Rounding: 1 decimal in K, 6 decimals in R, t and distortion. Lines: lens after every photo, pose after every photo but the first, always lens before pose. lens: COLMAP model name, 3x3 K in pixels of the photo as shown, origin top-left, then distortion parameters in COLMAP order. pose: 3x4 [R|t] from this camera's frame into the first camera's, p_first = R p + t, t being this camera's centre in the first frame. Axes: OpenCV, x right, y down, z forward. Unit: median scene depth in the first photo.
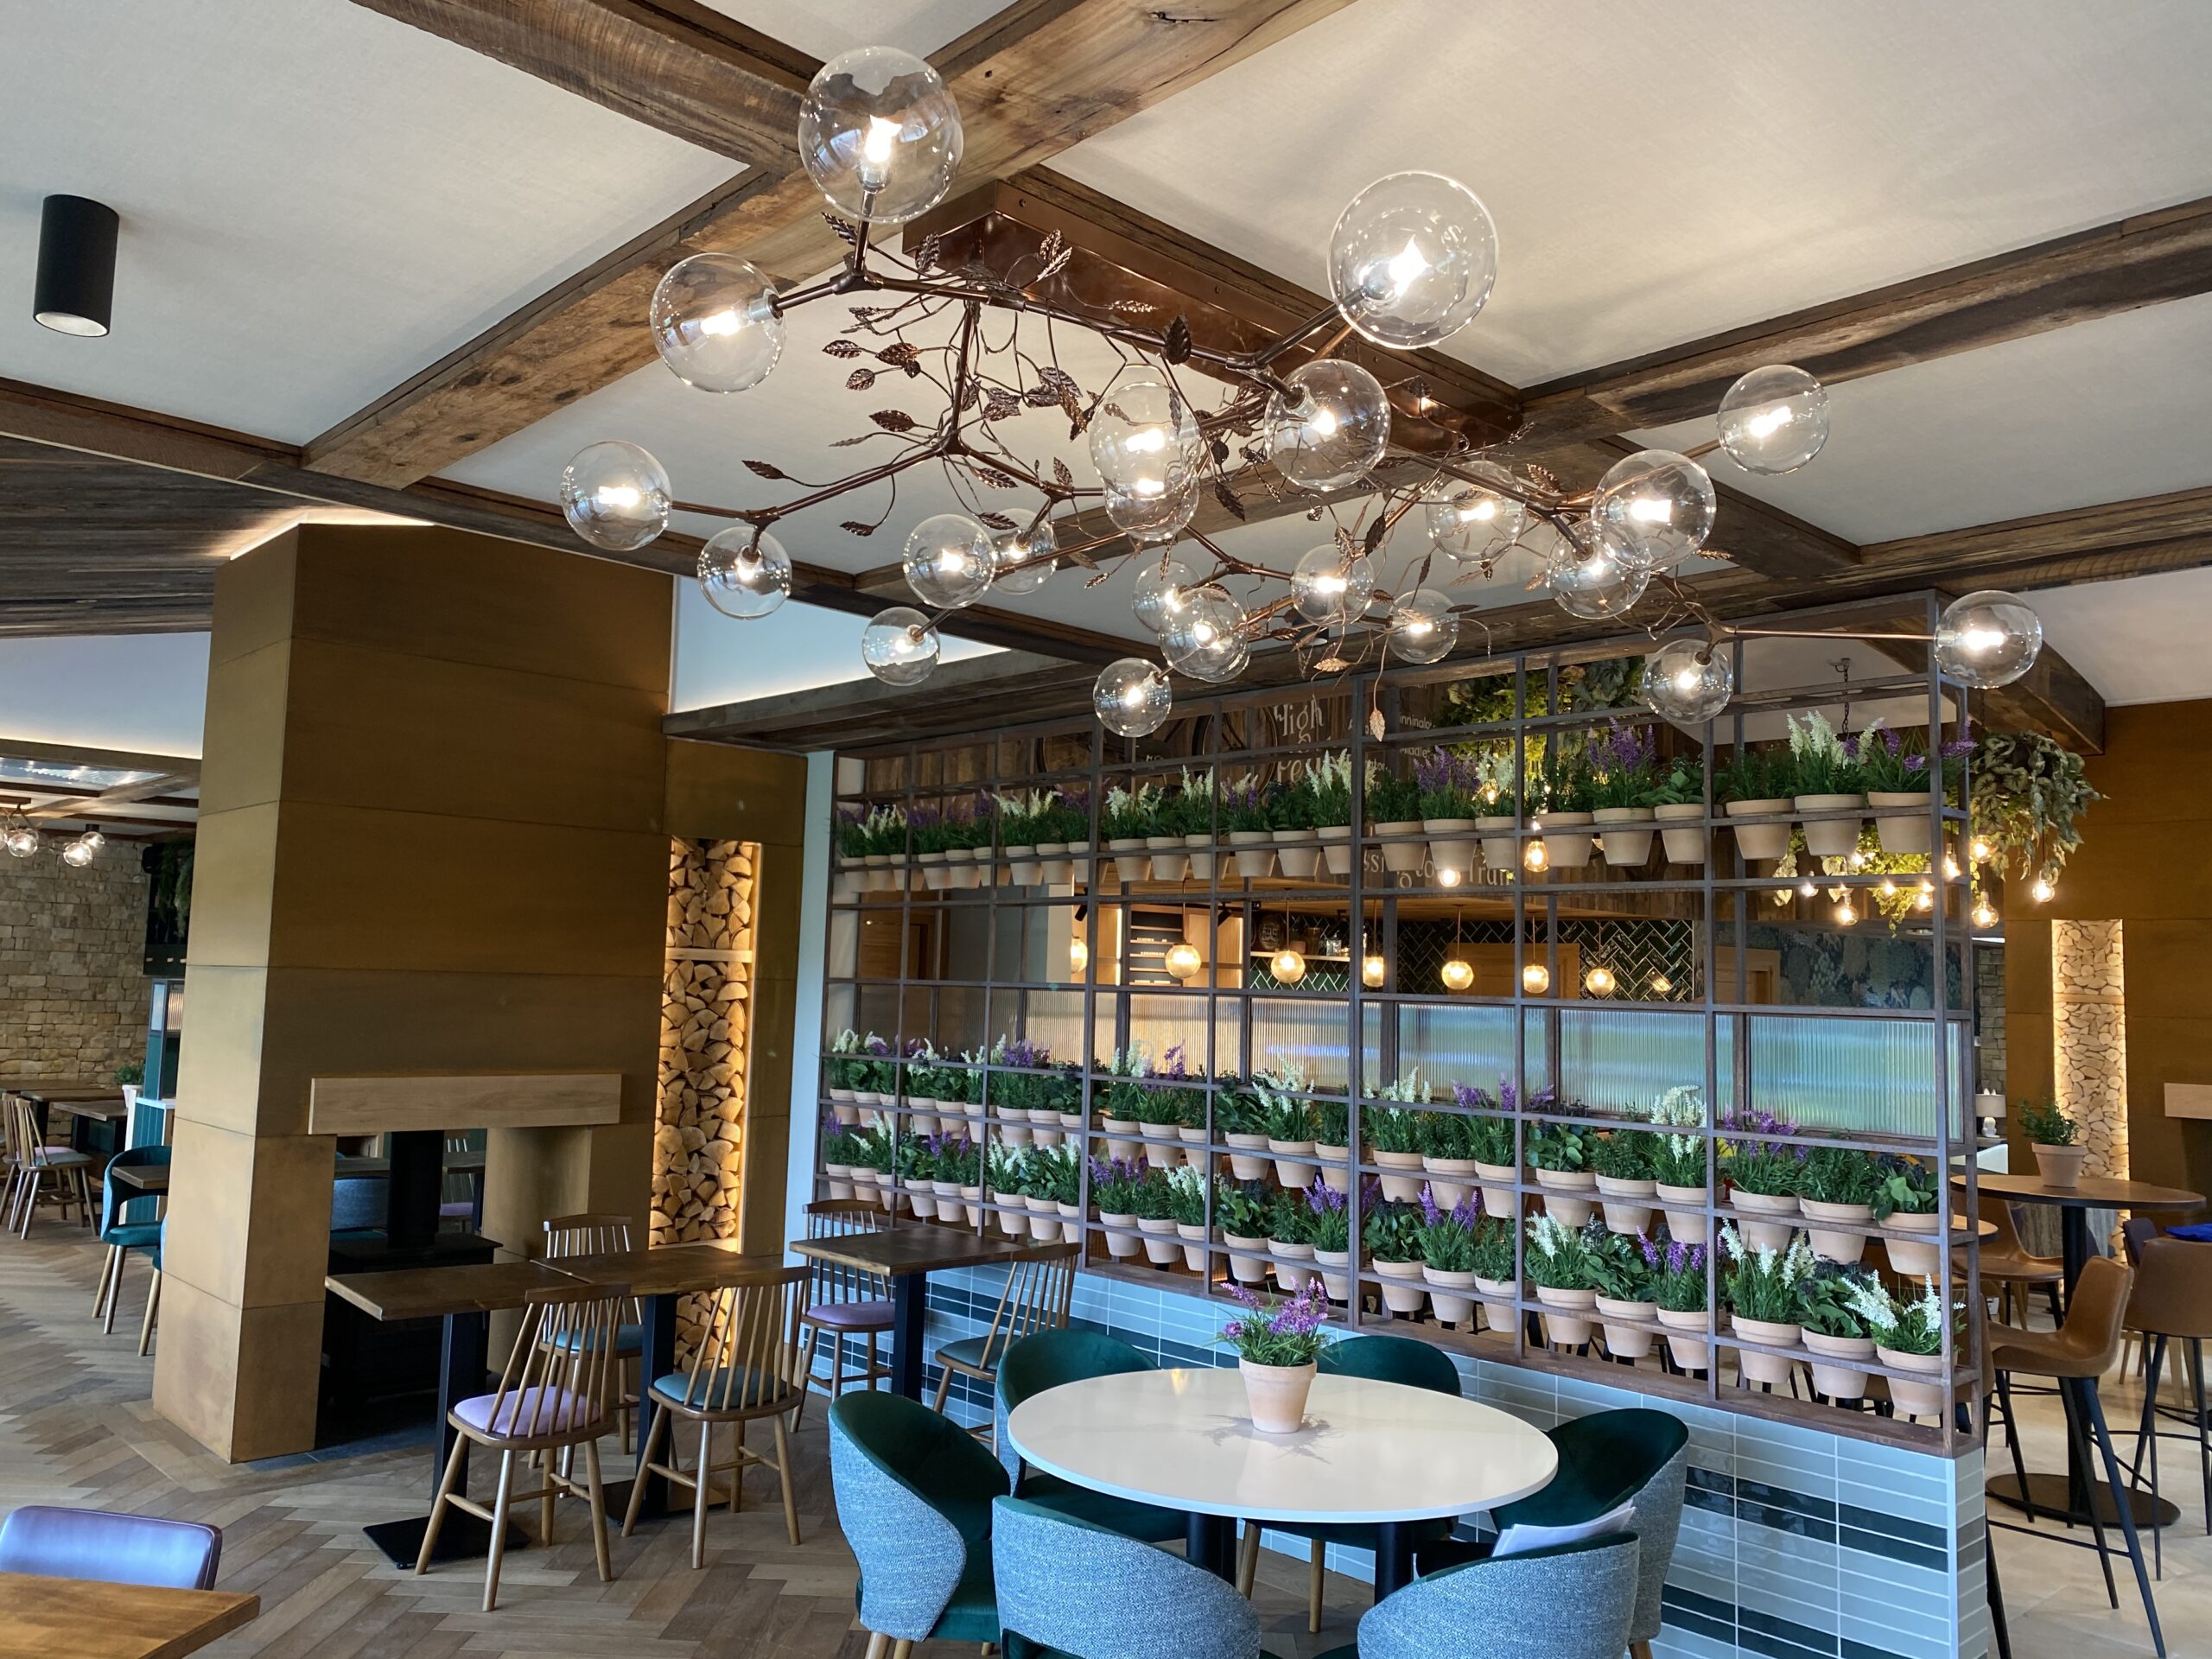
lens RADIAL K [[1661.8, 0, 1123.9], [0, 1661.8, 827.0], [0, 0, 1]] dist [0.014811, -0.031916]
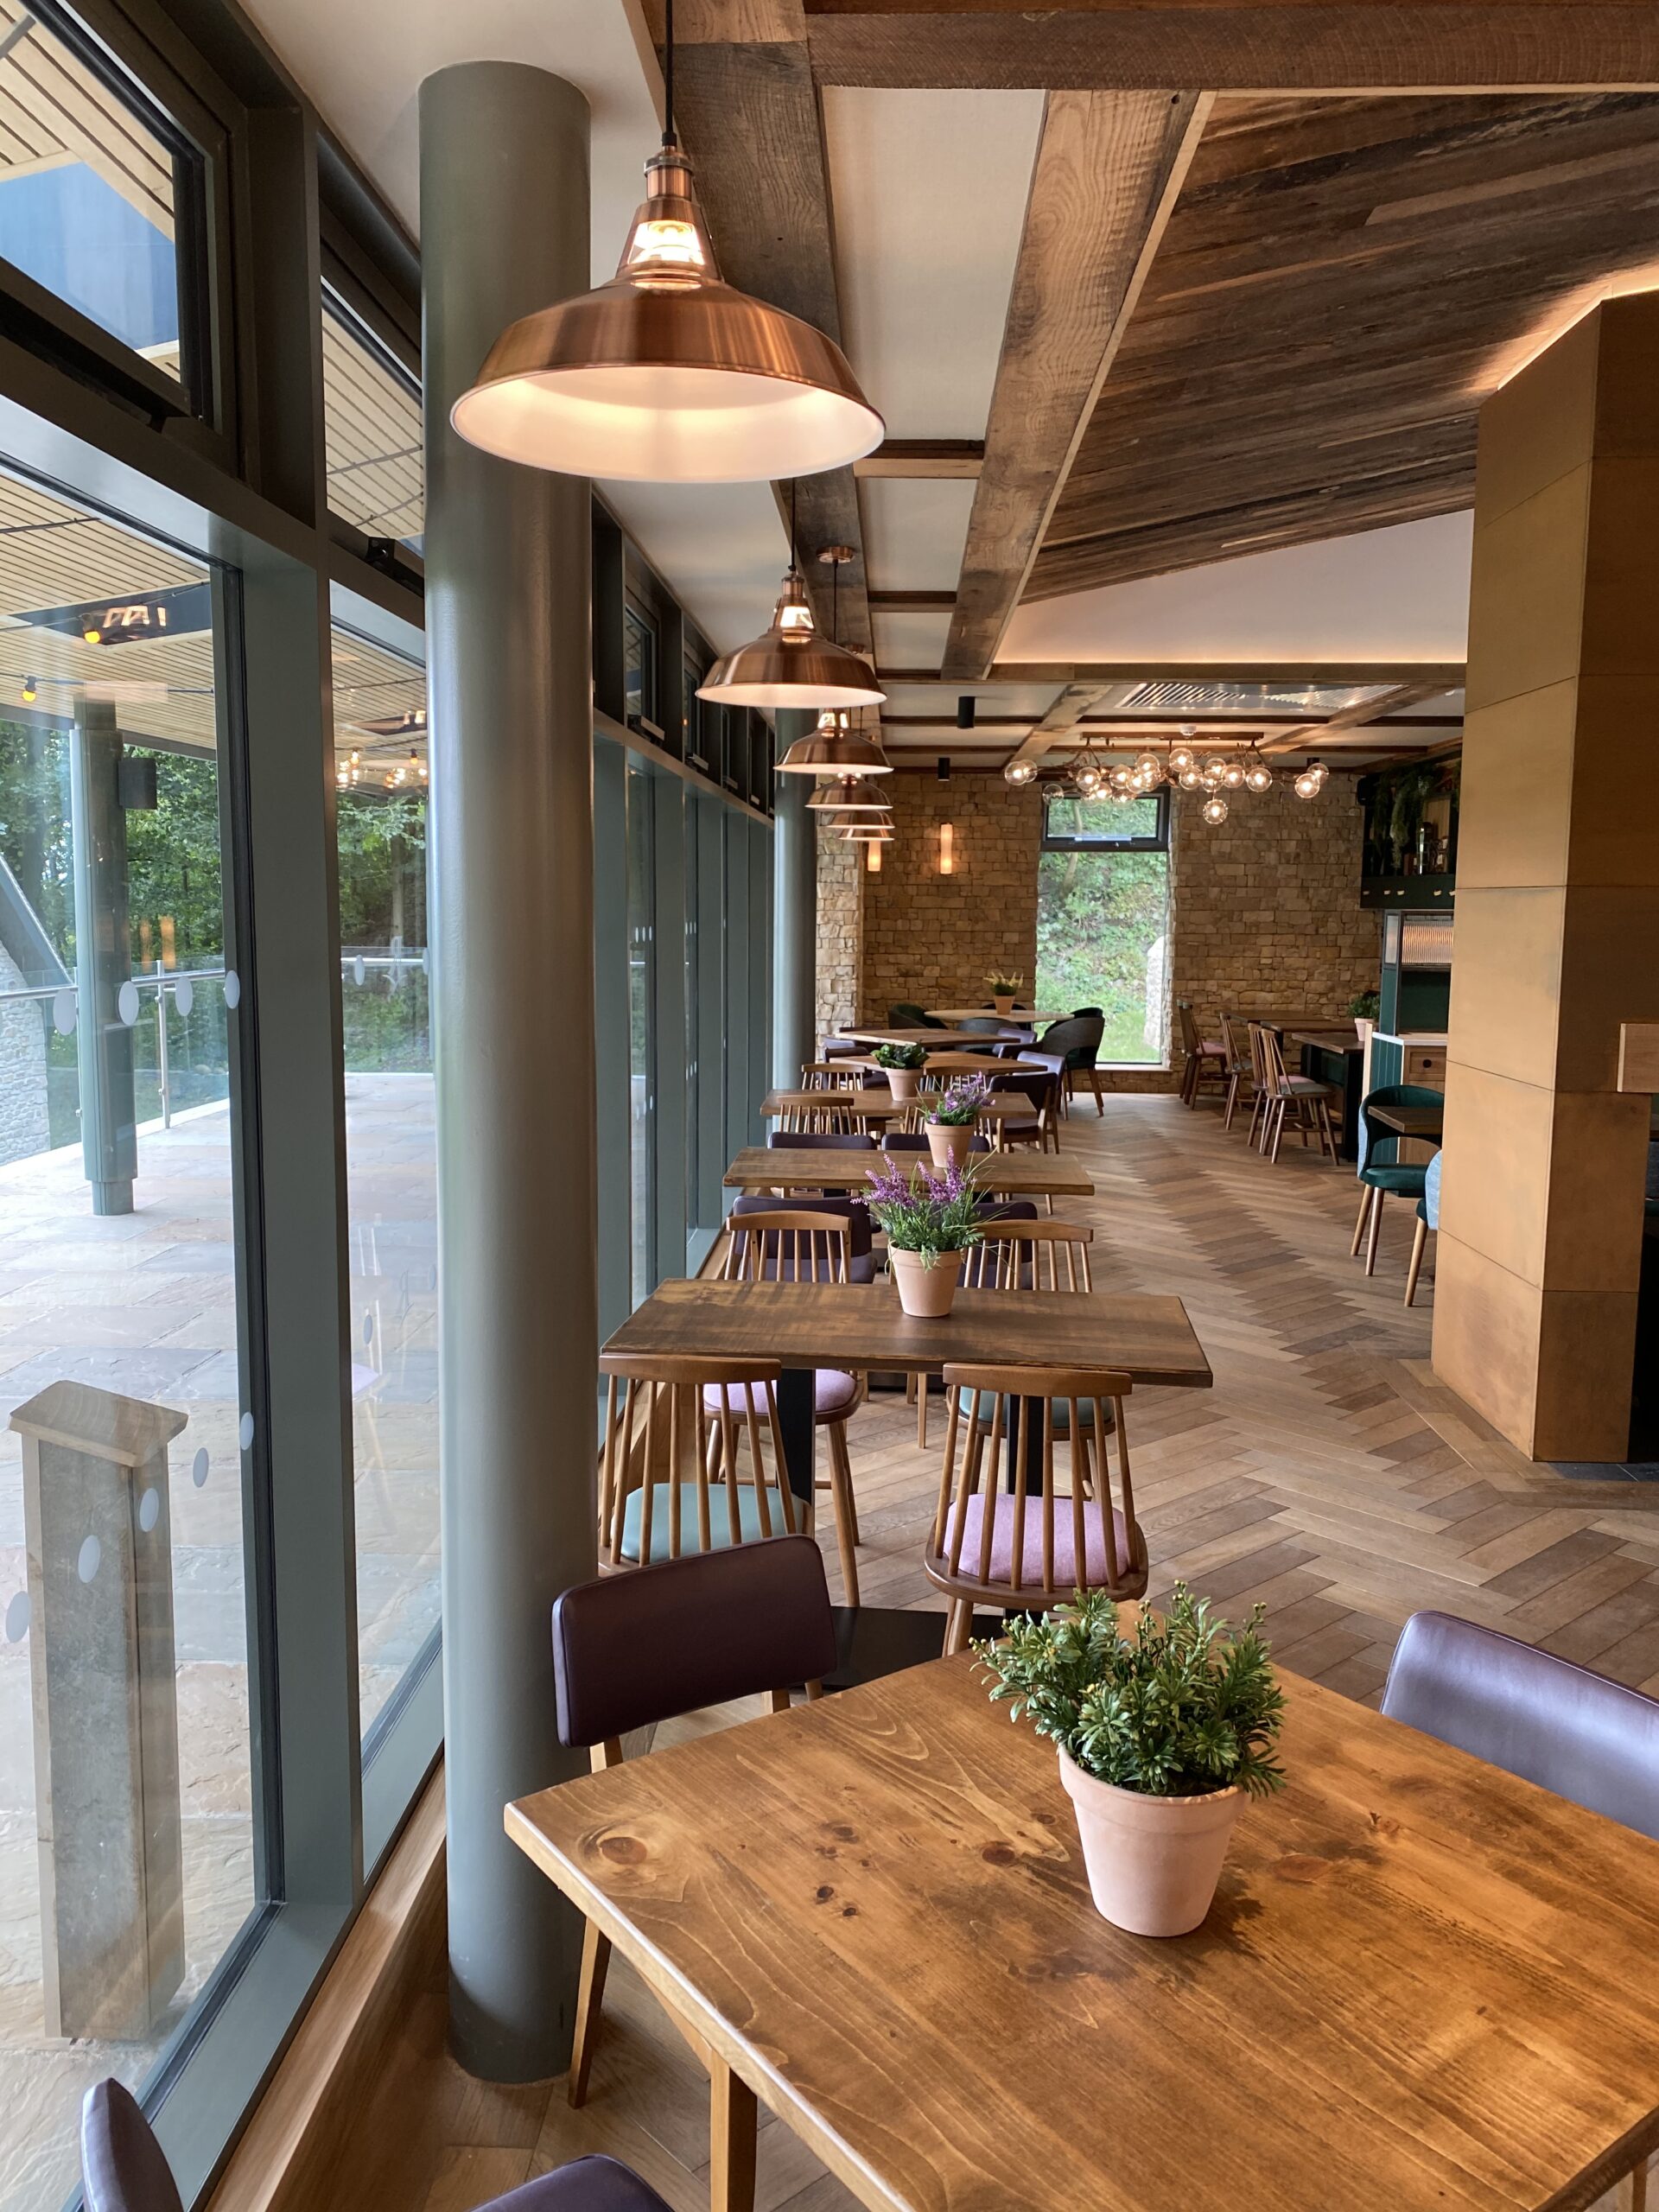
lens RADIAL K [[1661.8, 0, 780.6], [0, 1661.8, 1083.5], [0, 0, 1]] dist [0.014811, -0.031916]
pose [[0.664003, 0.060408, -0.745286, -0.129125], [0.083167, 0.984580, 0.153900, 0.017777], [0.743091, -0.164173, 0.648740, 0.140348]]
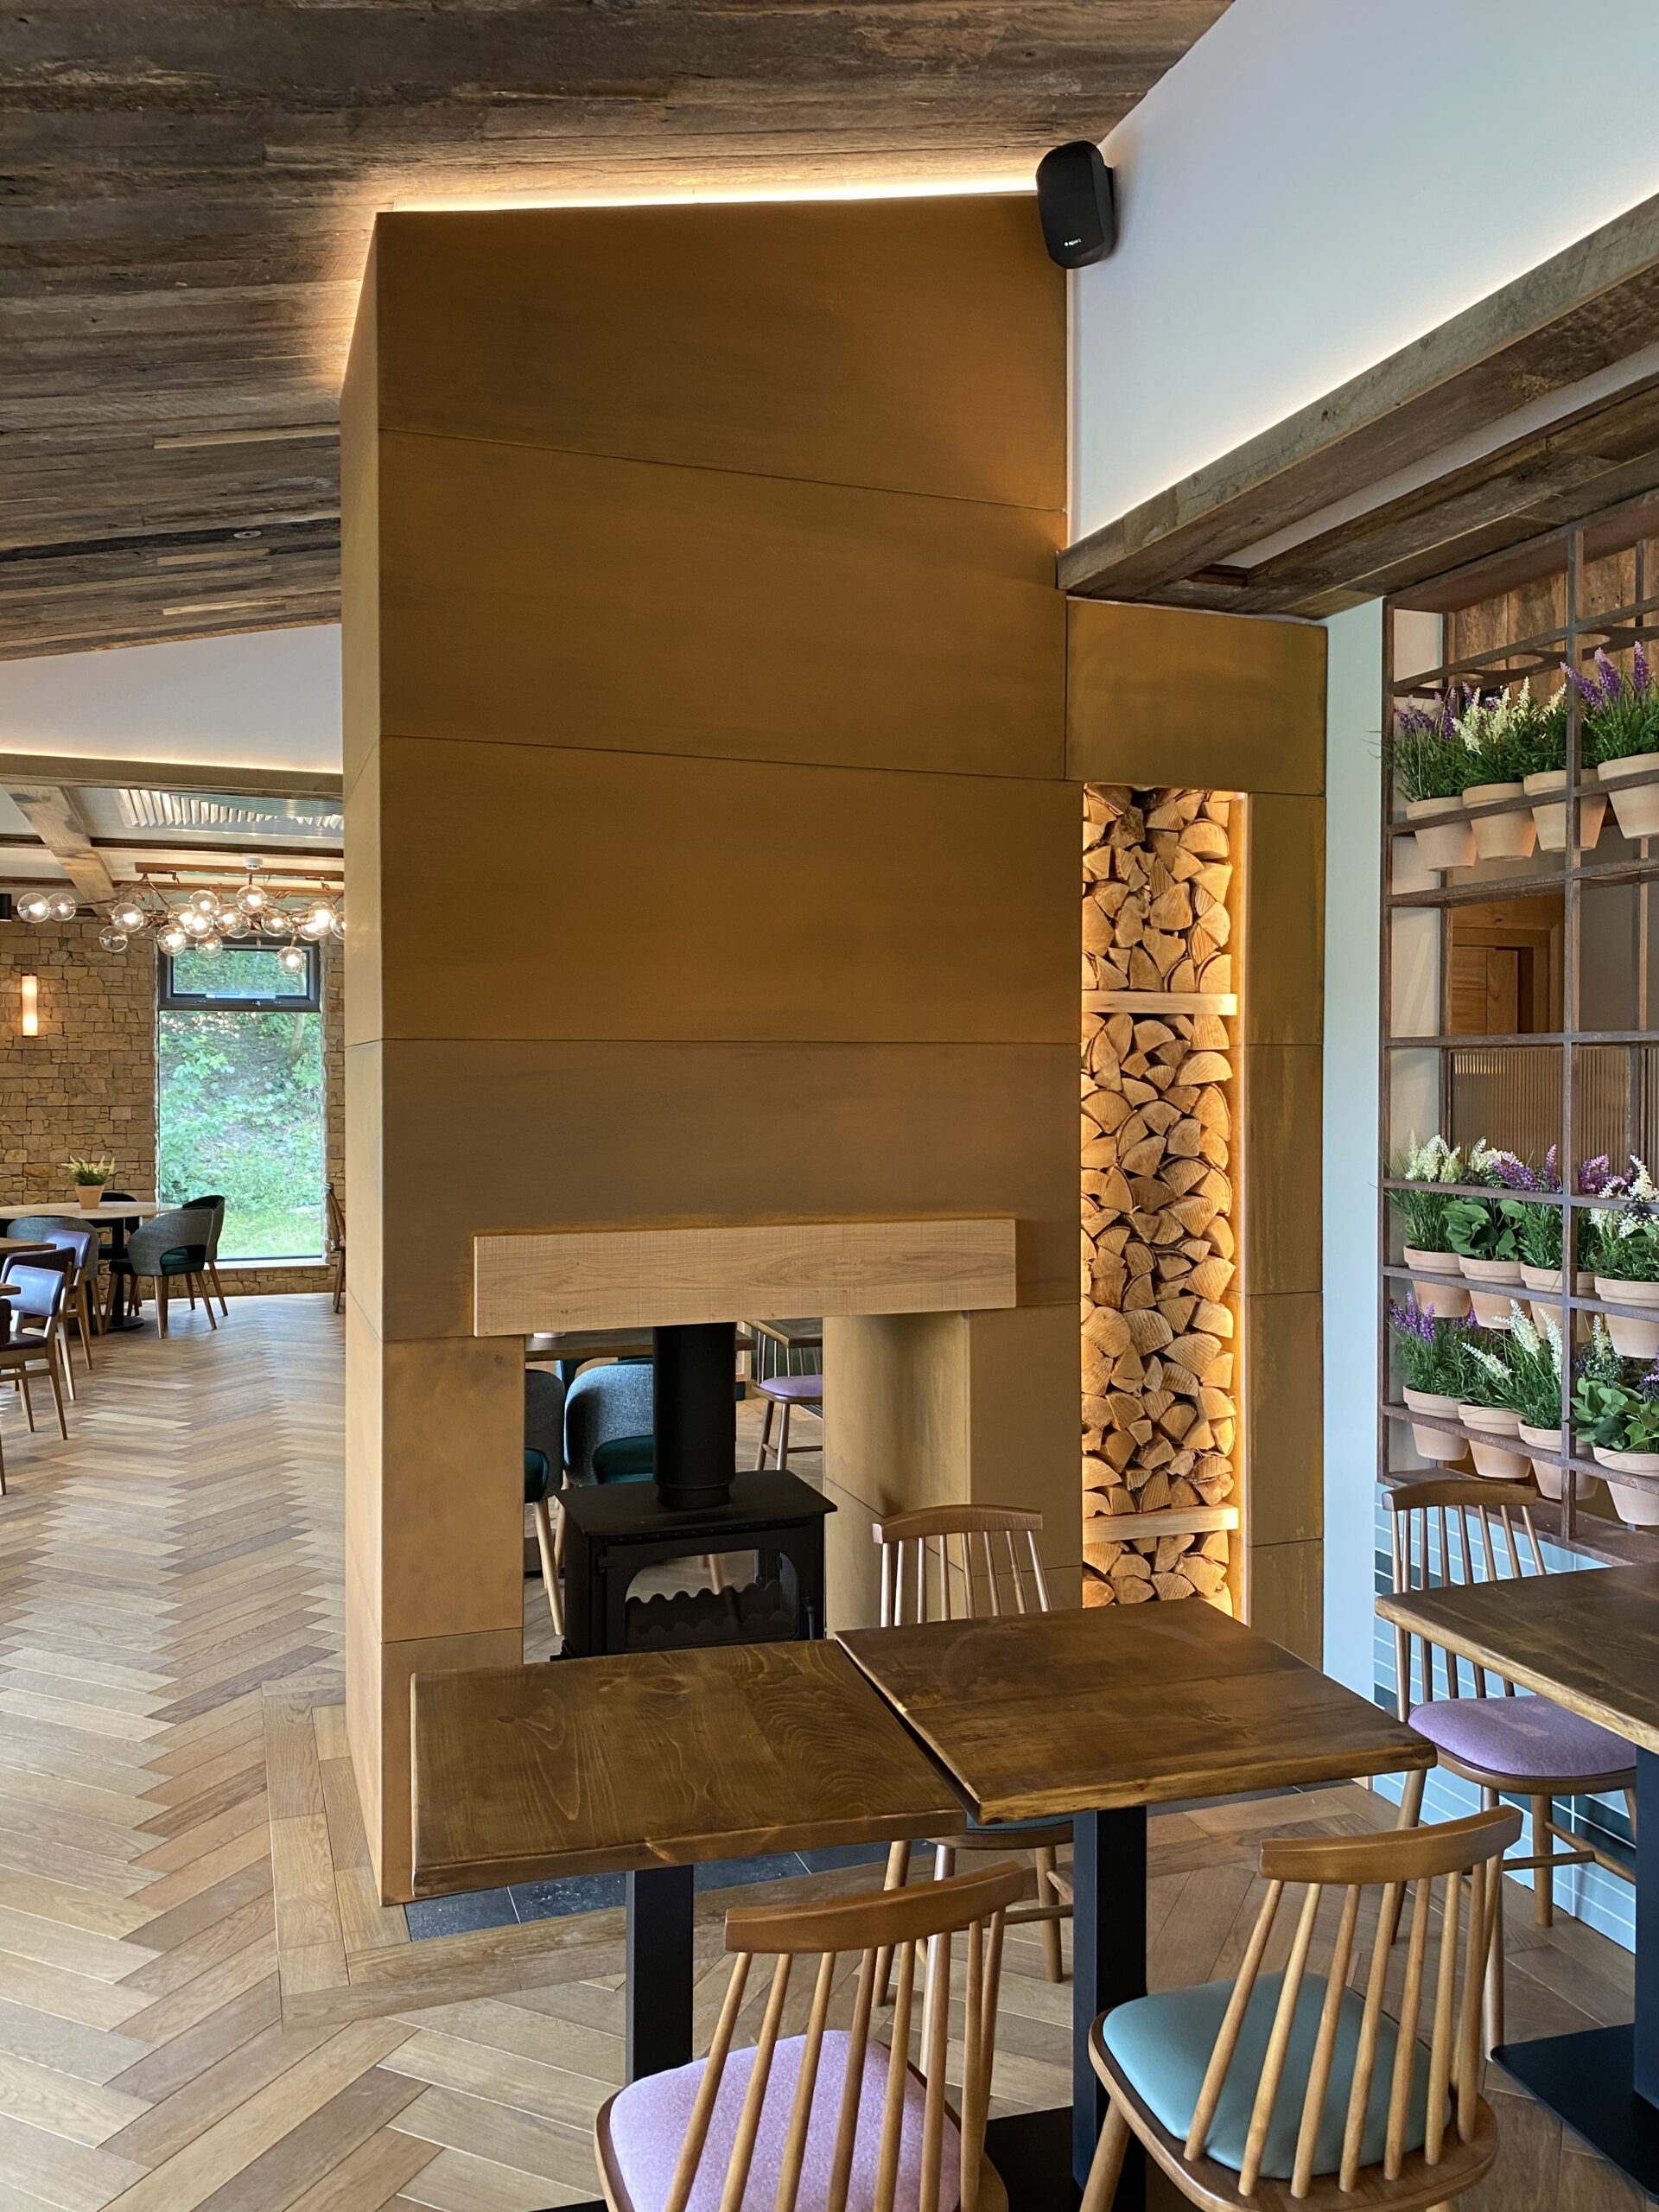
lens RADIAL K [[1661.8, 0, 794.7], [0, 1661.8, 1067.4], [0, 0, 1]] dist [0.014811, -0.031916]
pose [[0.902217, -0.026978, -0.430437, -0.123864], [0.065098, 0.995125, 0.074079, 0.050020], [0.426340, -0.094856, 0.899576, 0.456934]]
